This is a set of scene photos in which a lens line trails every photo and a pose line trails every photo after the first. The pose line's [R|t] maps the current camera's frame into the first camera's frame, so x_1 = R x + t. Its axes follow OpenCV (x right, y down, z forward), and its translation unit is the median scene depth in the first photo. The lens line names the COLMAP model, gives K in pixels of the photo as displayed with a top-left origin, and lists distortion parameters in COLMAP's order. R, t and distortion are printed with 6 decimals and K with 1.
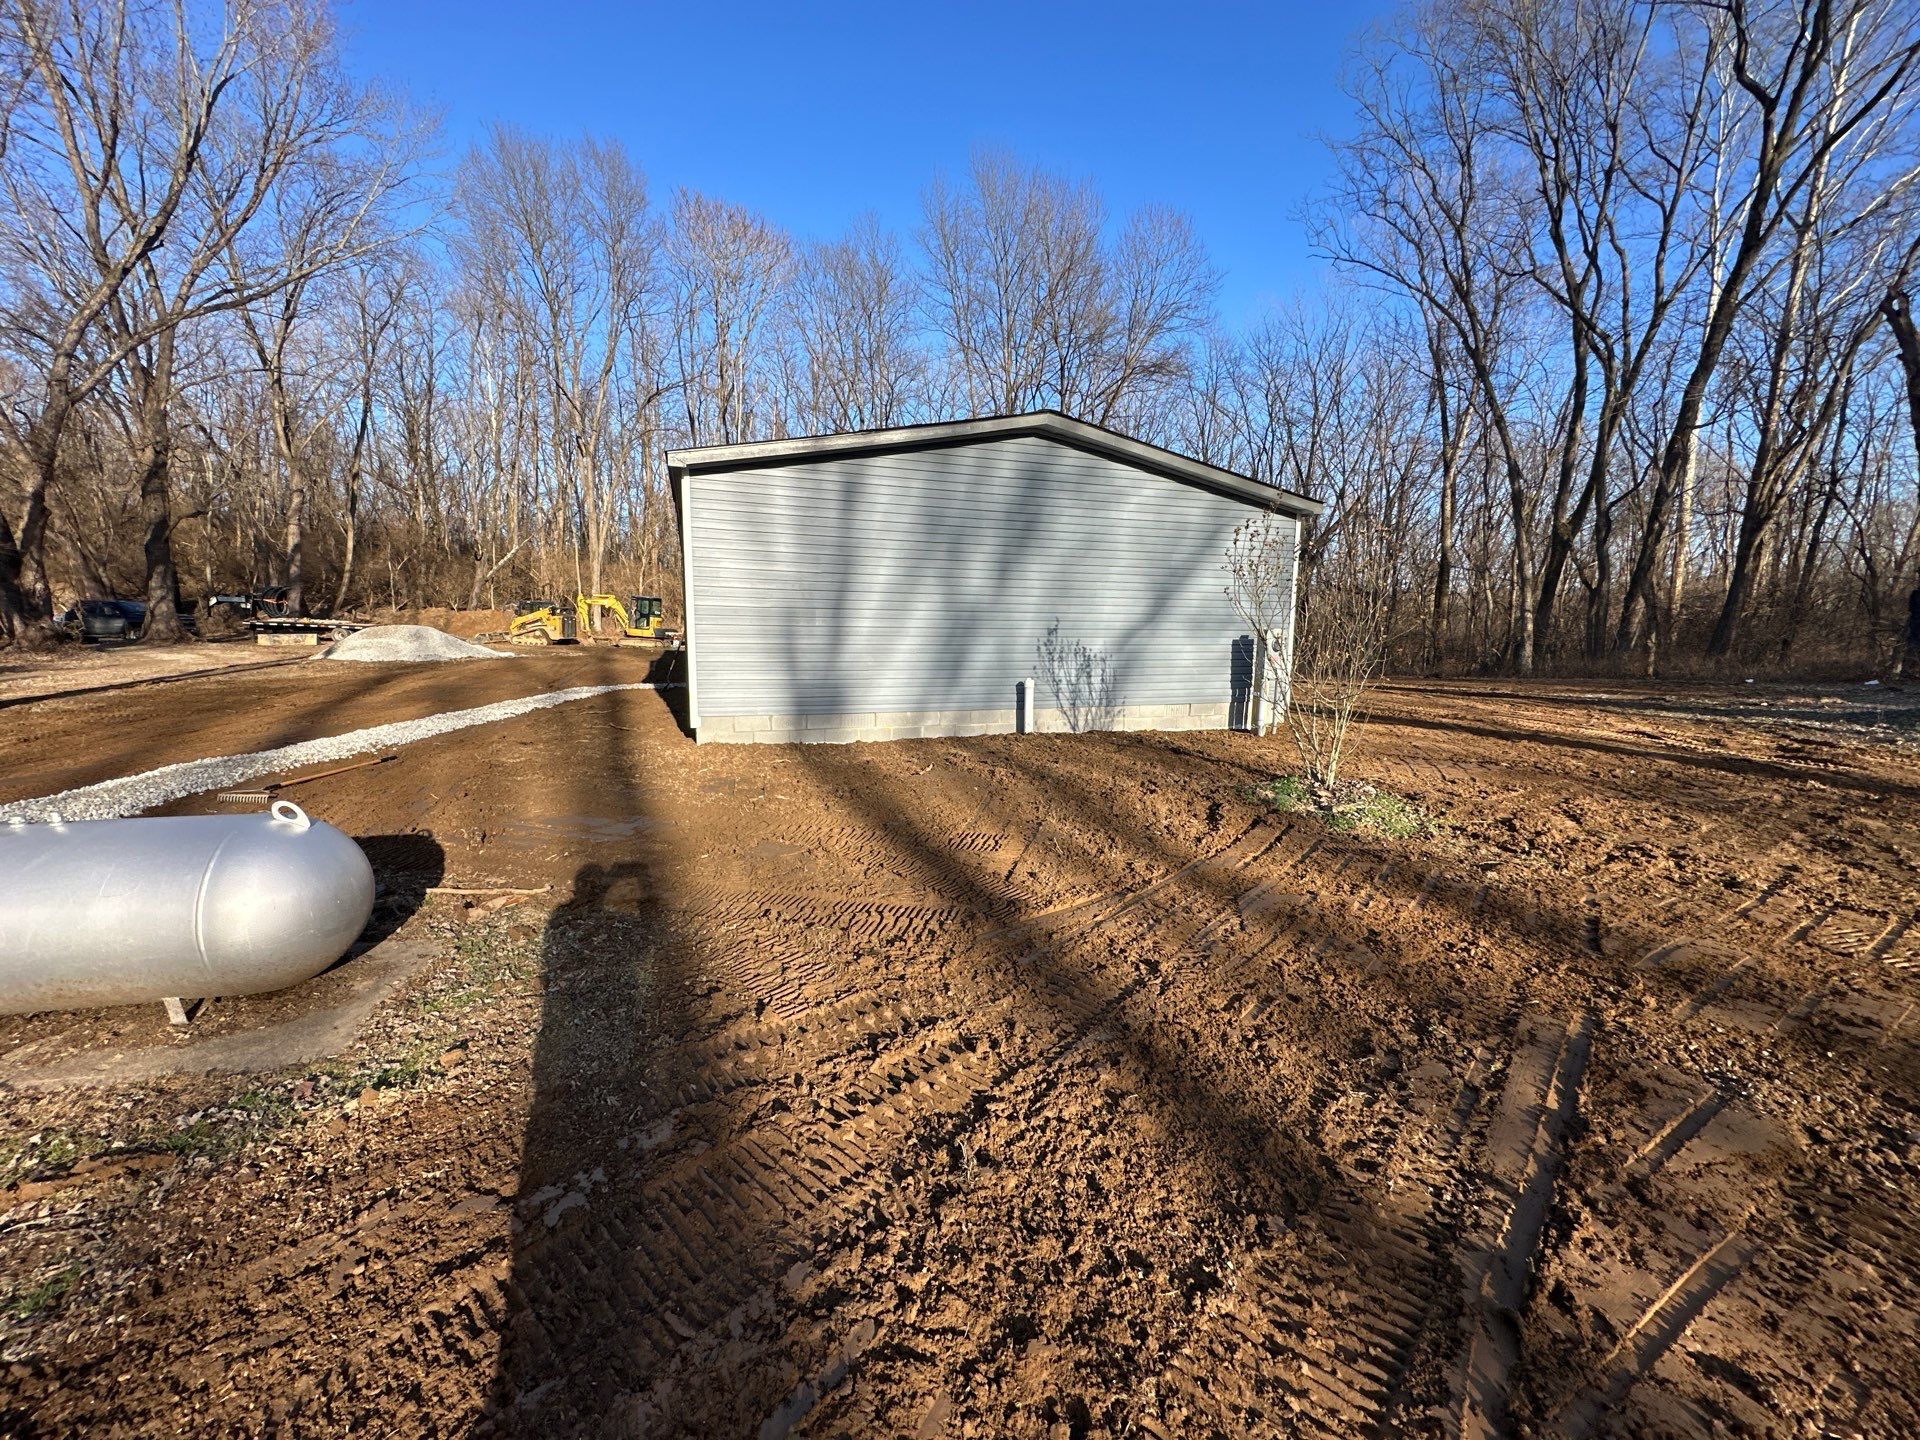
lens RADIAL K [[766.9, 0, 957.5], [0, 766.9, 733.9], [0, 0, 1]] dist [-0.003120, 0.000509]
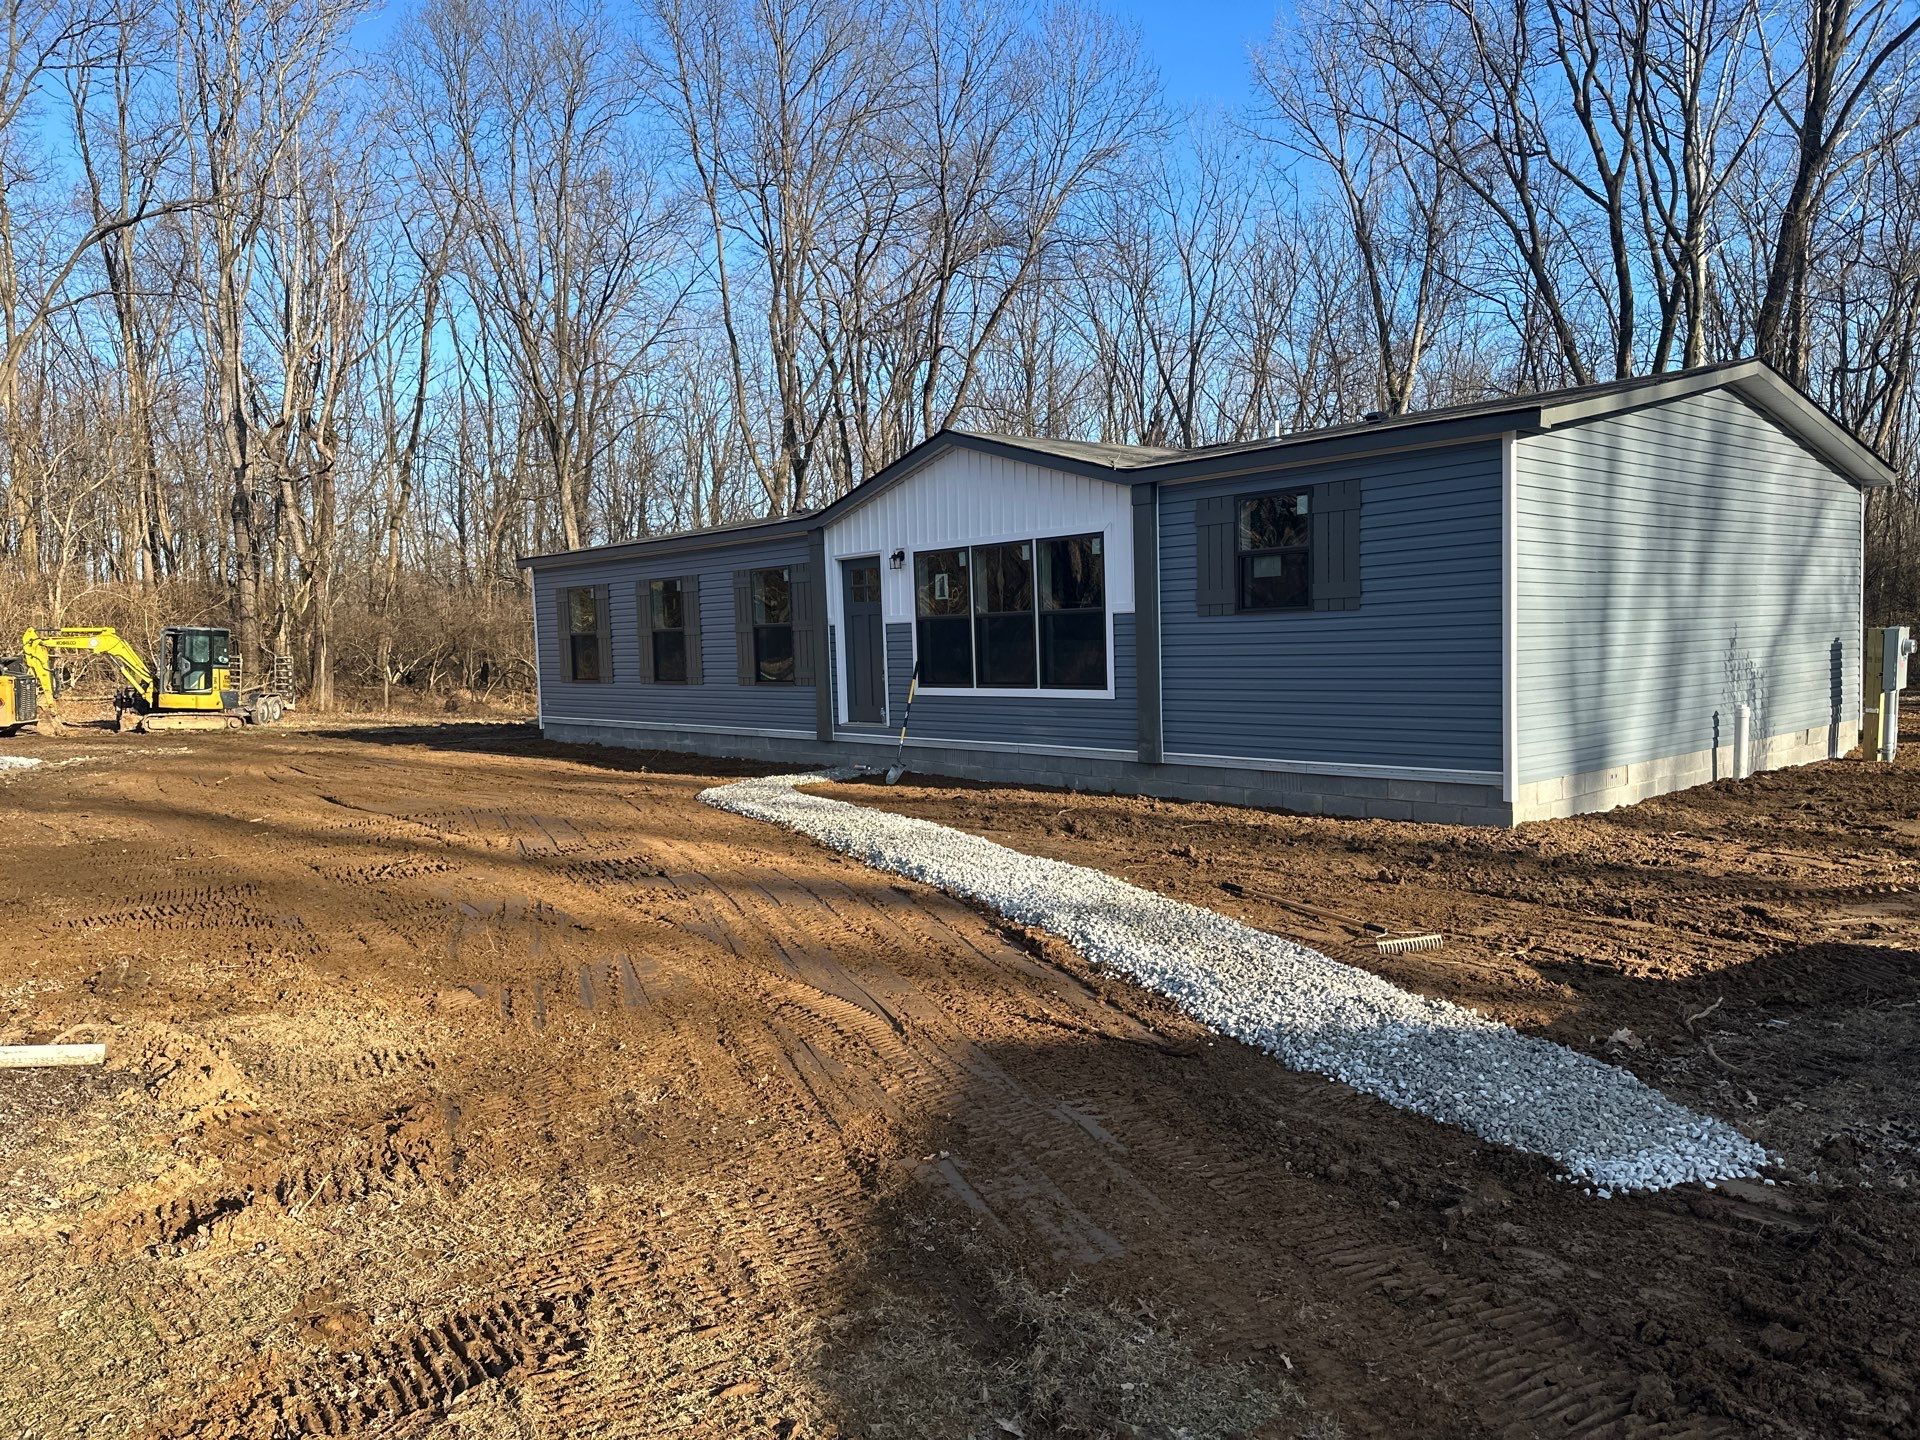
lens RADIAL K [[1420.3, 0, 926.9], [0, 1420.3, 718.2], [0, 0, 1]] dist [0.048649, -0.050446]
pose [[0.922909, -0.059009, 0.380469, -1.121104], [0.095423, 0.992411, -0.077551, -0.027742], [-0.373006, 0.107878, 0.921536, 0.003833]]
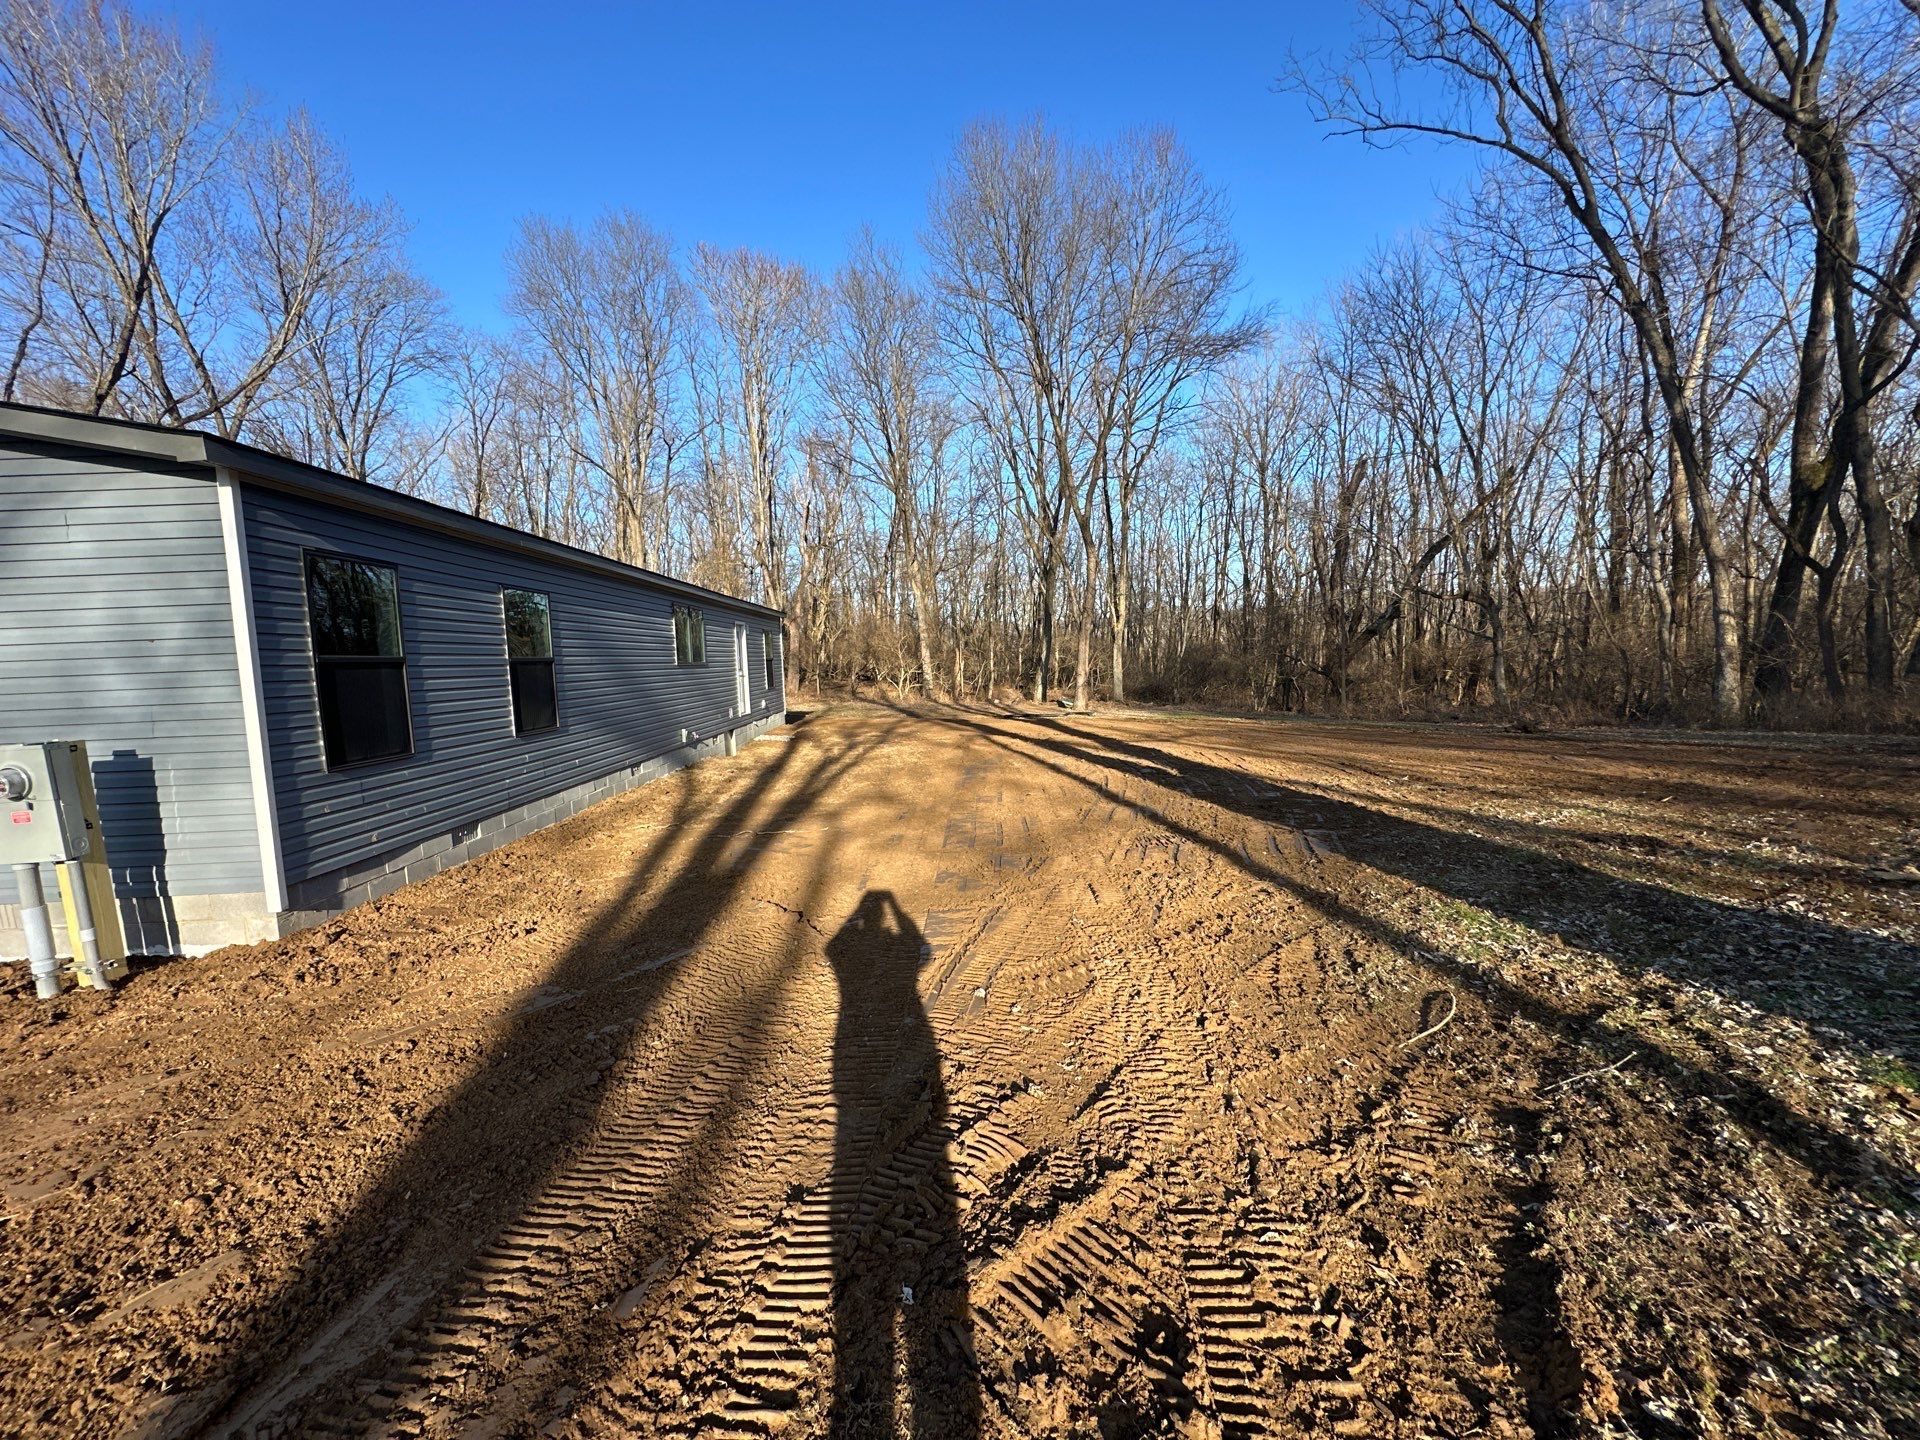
lens RADIAL K [[766.9, 0, 959.2], [0, 766.9, 726.3], [0, 0, 1]] dist [-0.003120, 0.000509]
pose [[0.955266, -0.018781, -0.295149, 1.036099], [0.002950, 0.998537, -0.053992, -0.124815], [0.295732, 0.050706, 0.953924, 0.768958]]
